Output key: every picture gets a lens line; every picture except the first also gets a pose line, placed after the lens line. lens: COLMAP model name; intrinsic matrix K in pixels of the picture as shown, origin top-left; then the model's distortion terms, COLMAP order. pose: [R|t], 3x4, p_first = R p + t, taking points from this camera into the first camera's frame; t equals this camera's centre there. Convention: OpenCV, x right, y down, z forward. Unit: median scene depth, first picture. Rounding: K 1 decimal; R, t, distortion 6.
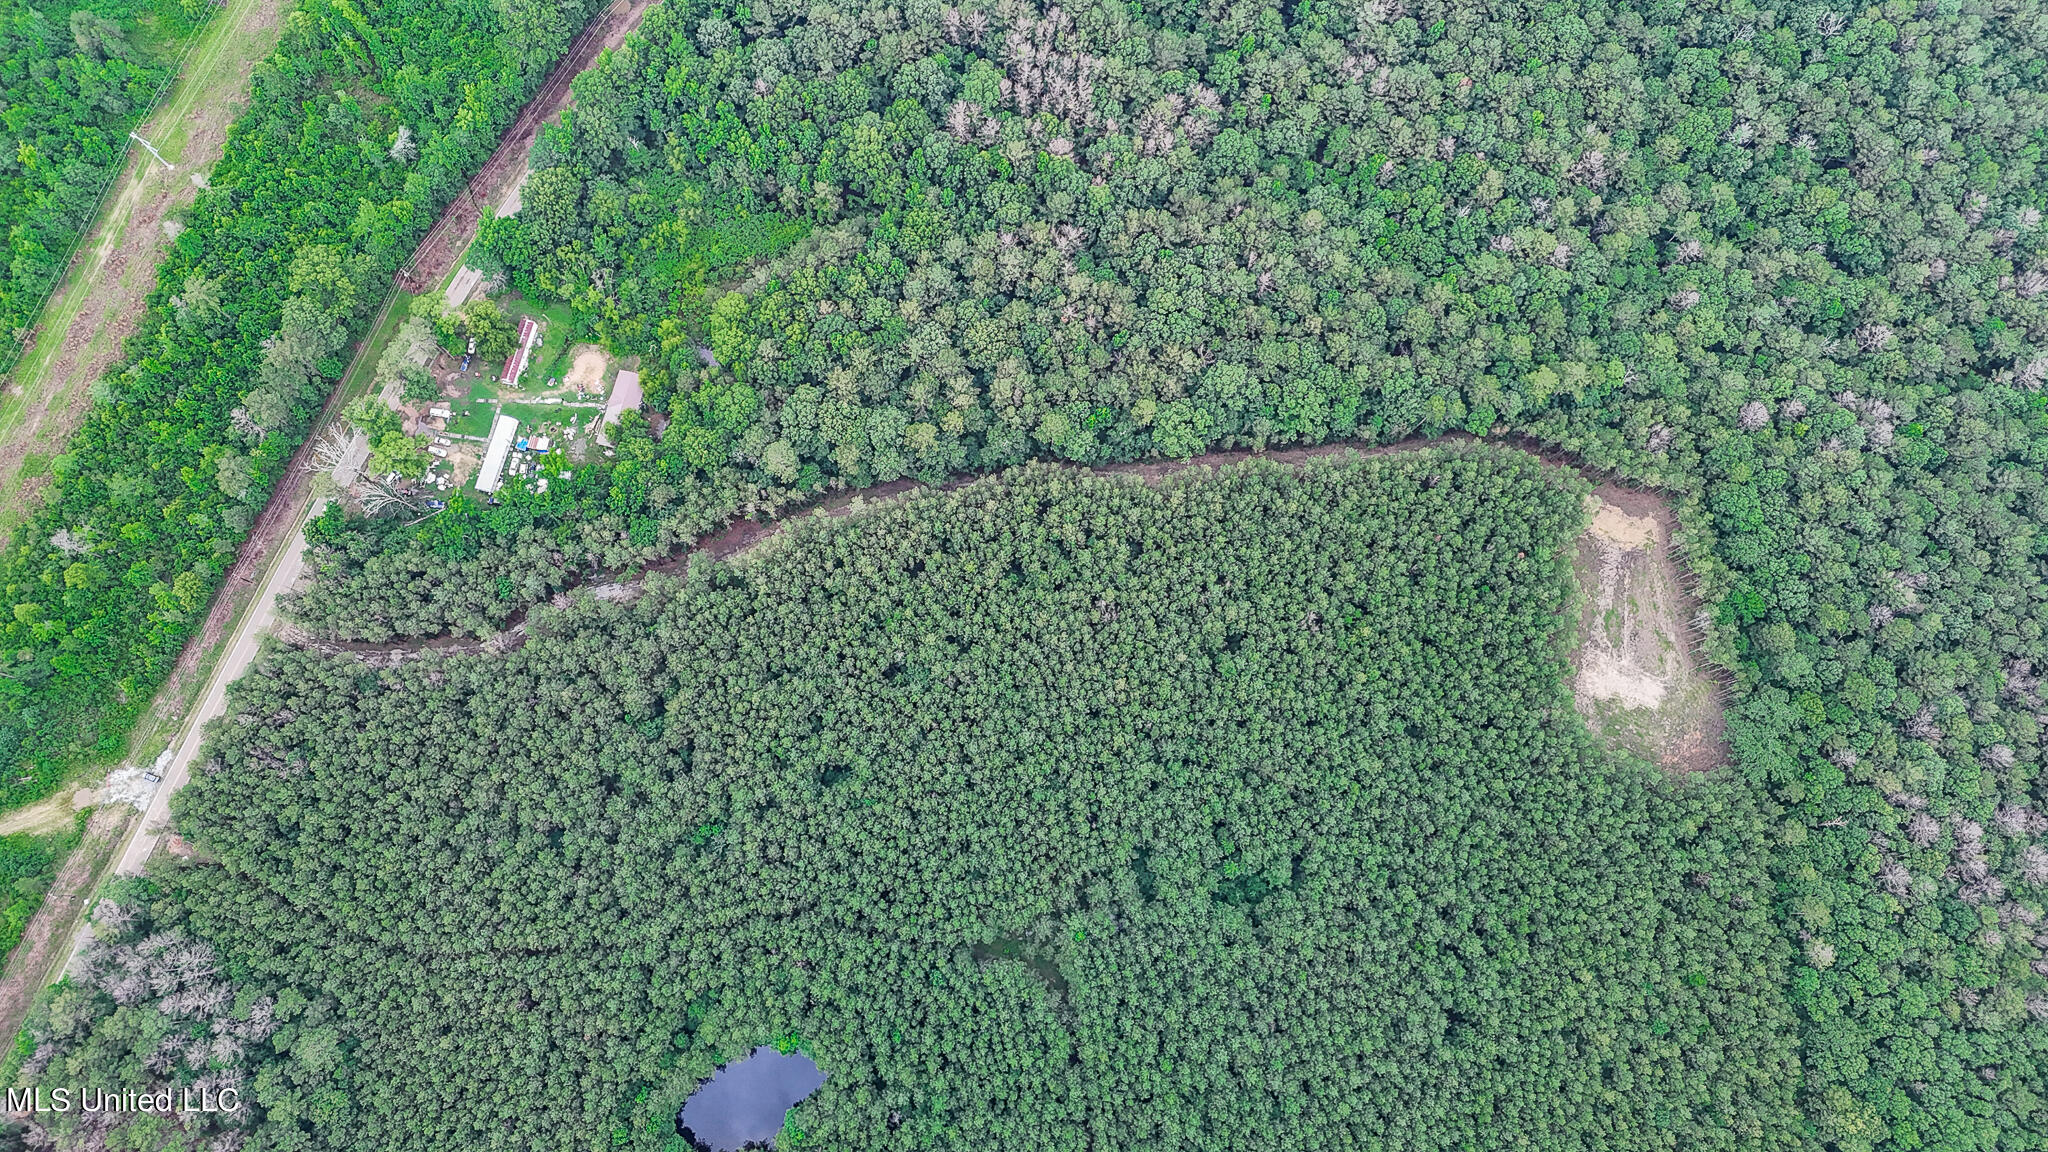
lens RADIAL K [[1505.1, 0, 1023.7], [0, 1505.1, 577.7], [0, 0, 1]] dist [0.063670, -0.056253]
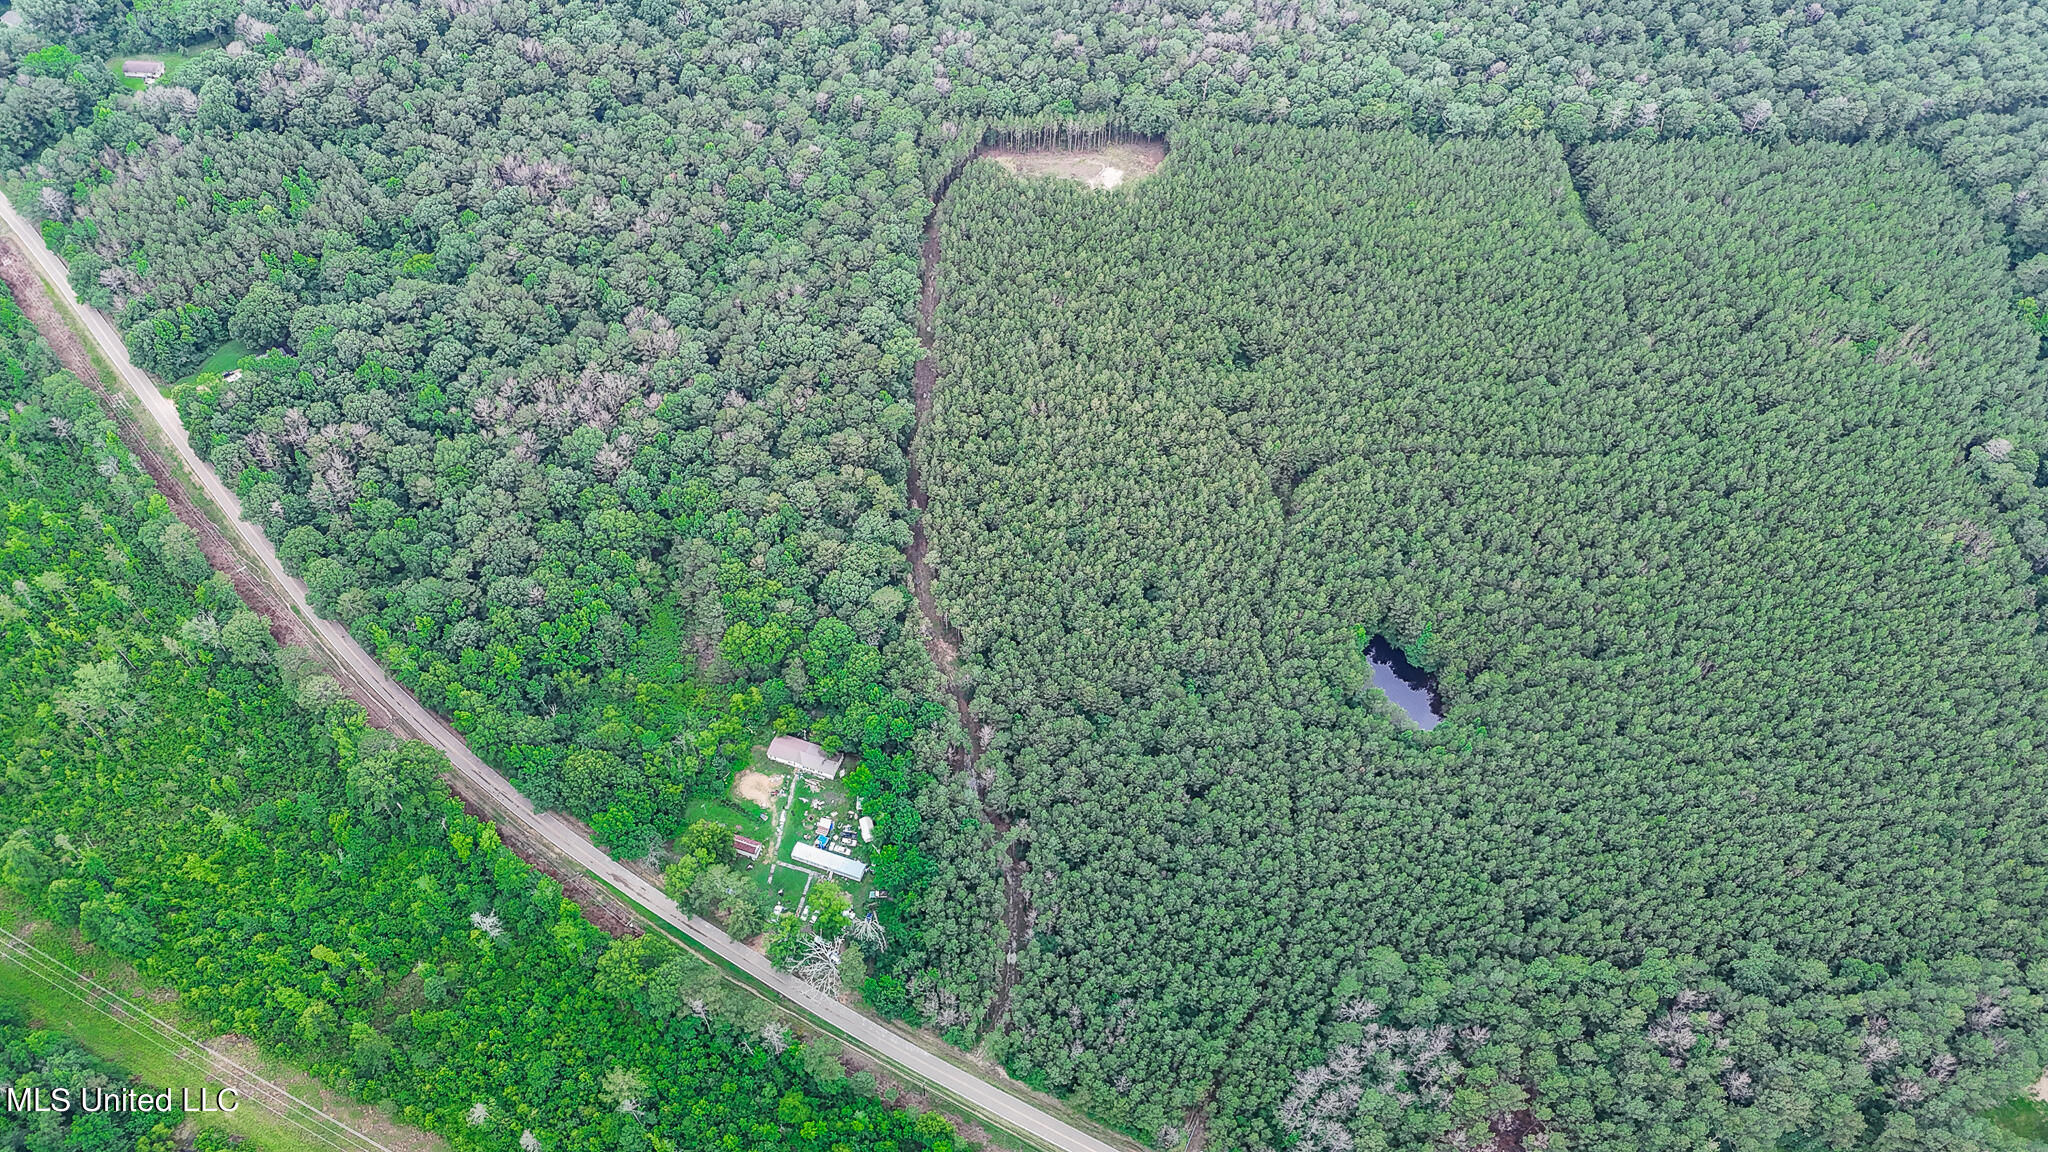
lens RADIAL K [[1505.1, 0, 1027.3], [0, 1505.1, 573.5], [0, 0, 1]] dist [0.063670, -0.056253]
pose [[0.086252, -0.812930, 0.575939, -0.823378], [0.969340, 0.201987, 0.139936, -0.143188], [-0.230090, 0.546211, 0.805427, 0.015827]]
